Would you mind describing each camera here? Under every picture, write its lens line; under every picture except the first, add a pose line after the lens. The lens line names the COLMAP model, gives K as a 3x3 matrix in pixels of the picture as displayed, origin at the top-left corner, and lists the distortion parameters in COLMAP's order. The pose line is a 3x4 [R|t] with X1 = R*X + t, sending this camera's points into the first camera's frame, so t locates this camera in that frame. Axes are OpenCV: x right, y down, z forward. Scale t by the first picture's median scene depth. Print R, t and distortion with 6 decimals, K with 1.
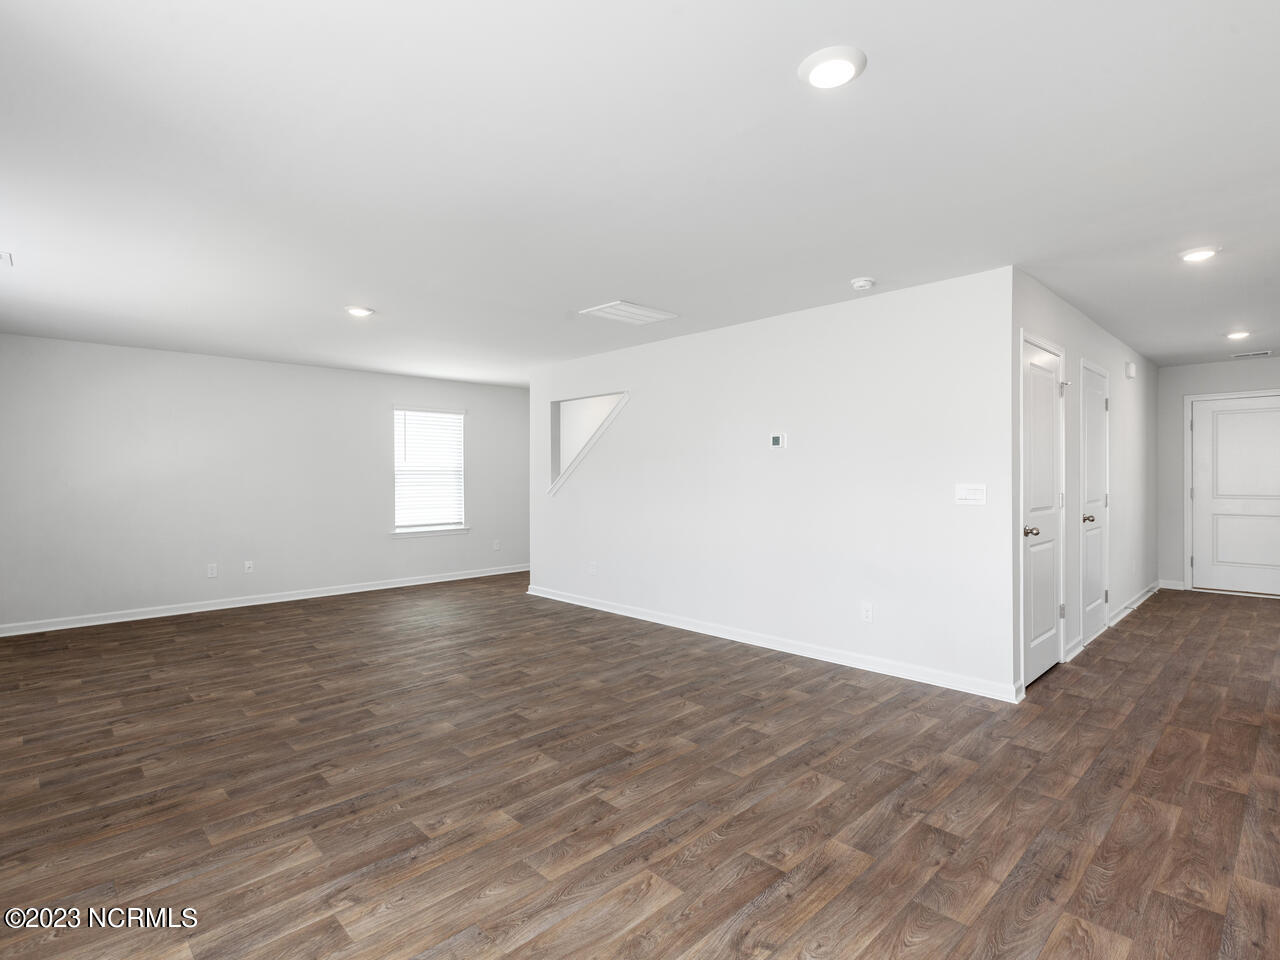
lens RADIAL K [[646.4, 0, 646.7], [0, 646.4, 473.8], [0, 0, 1]] dist [0.000077, 0.001018]
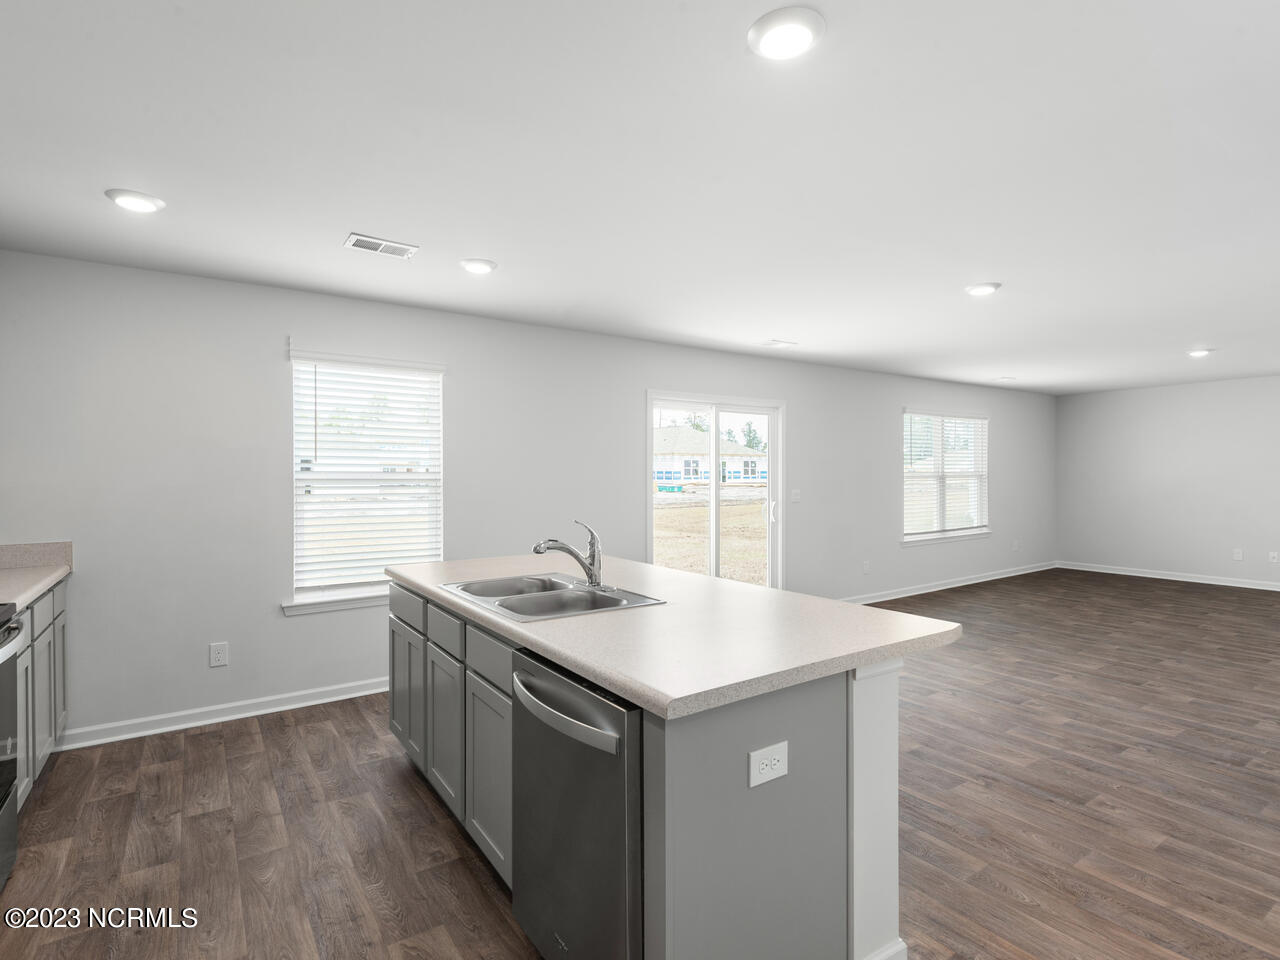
lens RADIAL K [[646.4, 0, 634.7], [0, 646.4, 476.5], [0, 0, 1]] dist [0.000077, 0.001018]
pose [[-0.175858, 0.011717, -0.984346, 1.782117], [0.005808, 0.999924, 0.010865, -0.046929], [0.984398, -0.003806, -0.175913, 0.199478]]
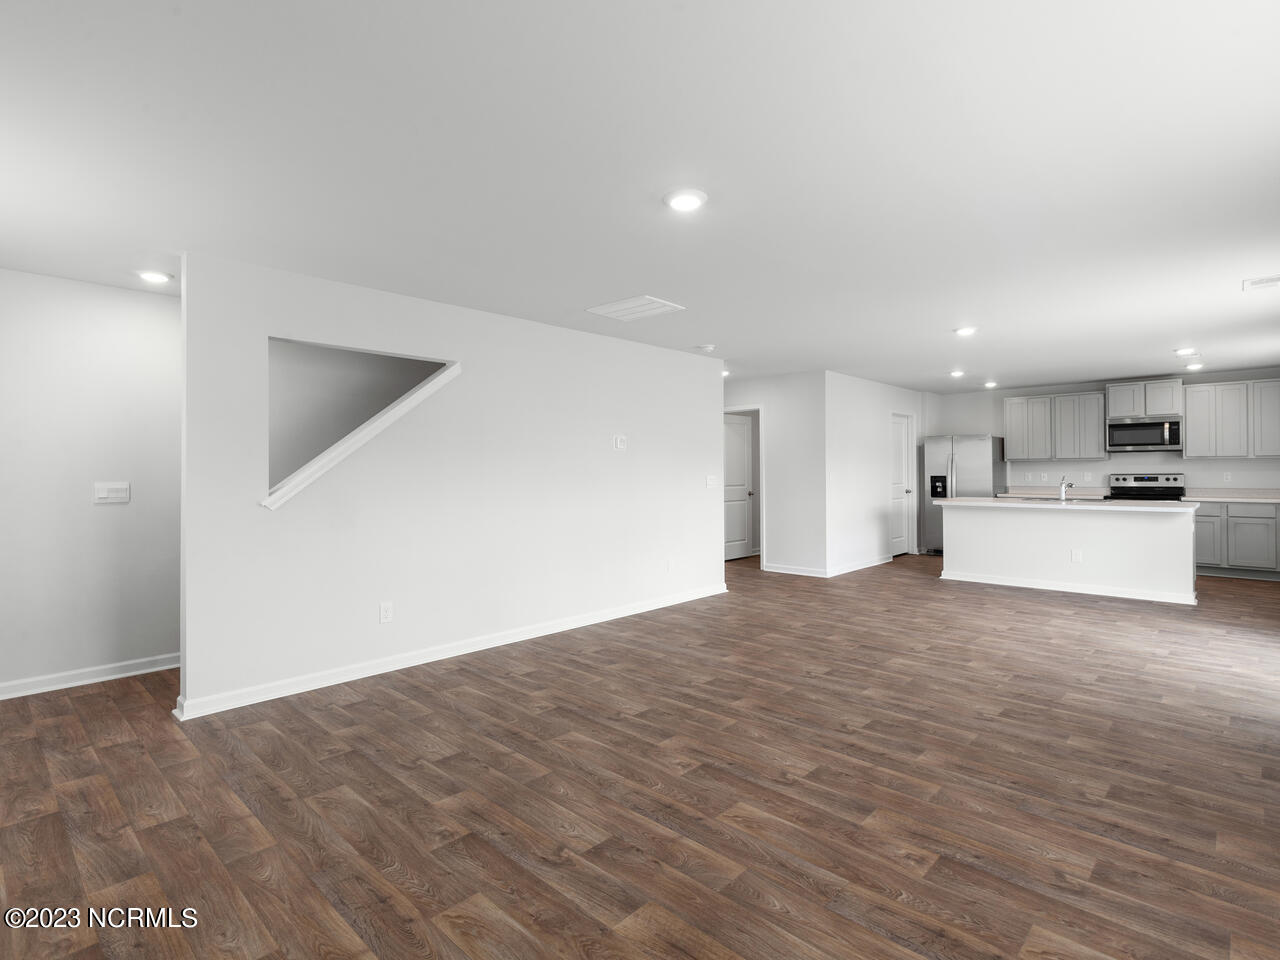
lens RADIAL K [[646.4, 0, 639.2], [0, 646.4, 452.7], [0, 0, 1]] dist [0.000077, 0.001018]
pose [[-0.039631, 0.032620, 0.998682, -1.831420], [0.004972, 0.999461, -0.032448, 0.013736], [-0.999202, 0.003680, -0.039772, 1.849566]]
